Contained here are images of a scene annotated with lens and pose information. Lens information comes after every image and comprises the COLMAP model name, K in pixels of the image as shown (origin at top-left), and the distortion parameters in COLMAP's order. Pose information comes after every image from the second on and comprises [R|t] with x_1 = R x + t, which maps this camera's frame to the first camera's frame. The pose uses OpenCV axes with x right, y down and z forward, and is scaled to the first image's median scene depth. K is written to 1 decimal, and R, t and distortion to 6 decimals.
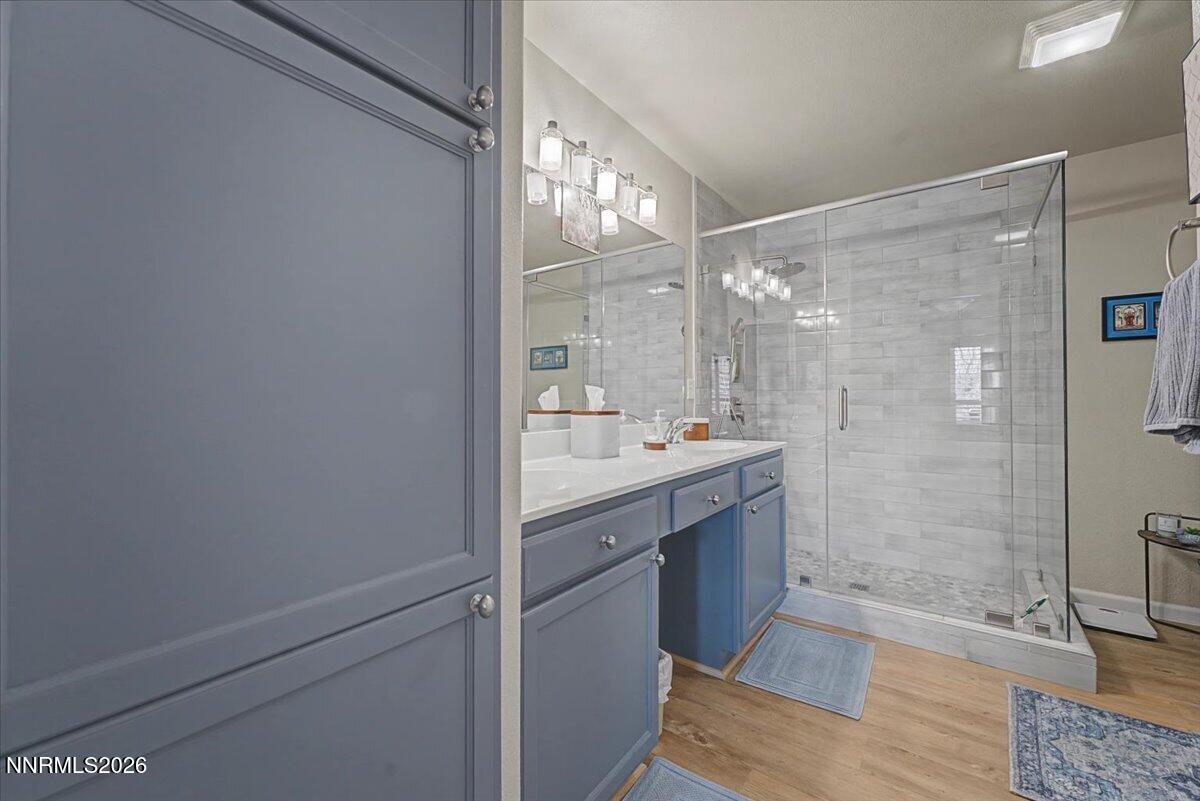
lens RADIAL K [[480.2, 0, 600.1], [0, 480.2, 398.0], [0, 0, 1]] dist [-0.003866, 0.000092]
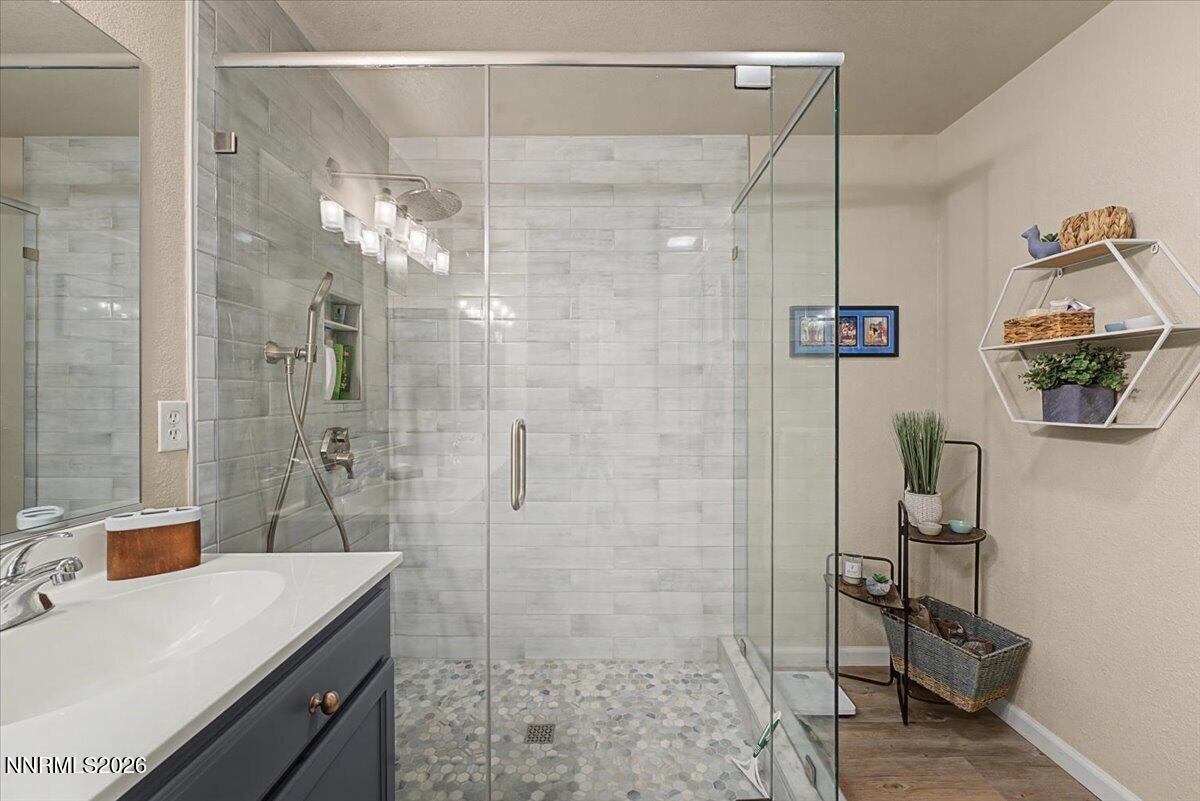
lens RADIAL K [[486.6, 0, 600.4], [0, 486.6, 388.5], [0, 0, 1]] dist [0.018381, 0.000066]
pose [[0.803218, 0.011168, 0.595581, 0.210295], [-0.001231, 0.999853, -0.017087, -0.039070], [-0.595684, 0.012991, 0.803114, 0.419308]]
